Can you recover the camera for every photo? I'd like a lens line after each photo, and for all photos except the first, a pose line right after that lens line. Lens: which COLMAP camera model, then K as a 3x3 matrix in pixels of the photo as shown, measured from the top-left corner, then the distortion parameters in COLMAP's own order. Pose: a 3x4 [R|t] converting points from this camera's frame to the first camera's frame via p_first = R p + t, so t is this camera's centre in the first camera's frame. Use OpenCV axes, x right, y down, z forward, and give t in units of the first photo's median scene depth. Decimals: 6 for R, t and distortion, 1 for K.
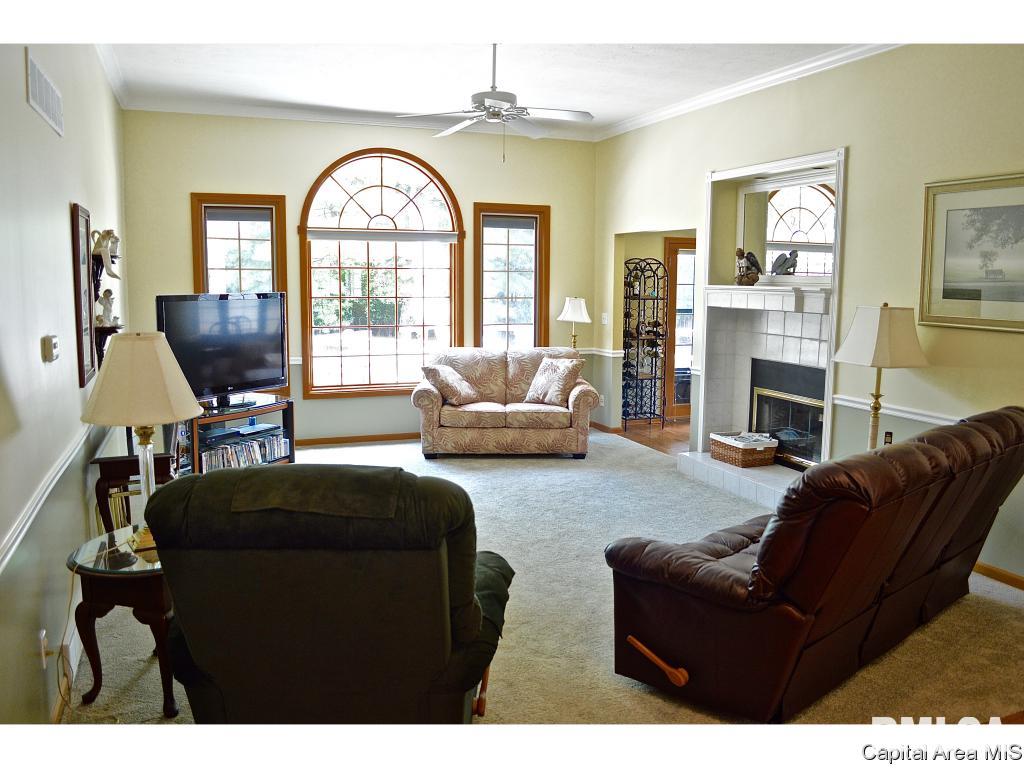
lens RADIAL K [[824.6, 0, 513.4], [0, 824.6, 380.6], [0, 0, 1]] dist [-0.068437, 0.005386]
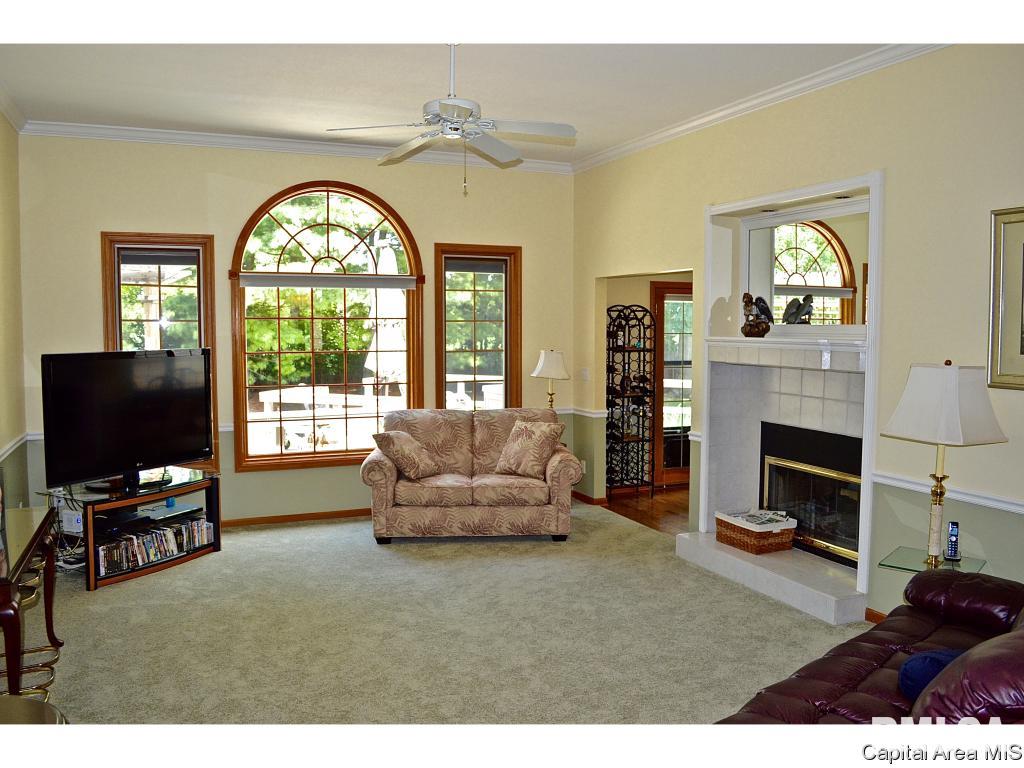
lens RADIAL K [[824.6, 0, 513.4], [0, 824.6, 380.6], [0, 0, 1]] dist [-0.068437, 0.005386]
pose [[0.999323, -0.009056, 0.035662, 0.003405], [0.011018, 0.998414, -0.055214, -0.022094], [-0.035105, 0.055570, 0.997837, 0.137458]]
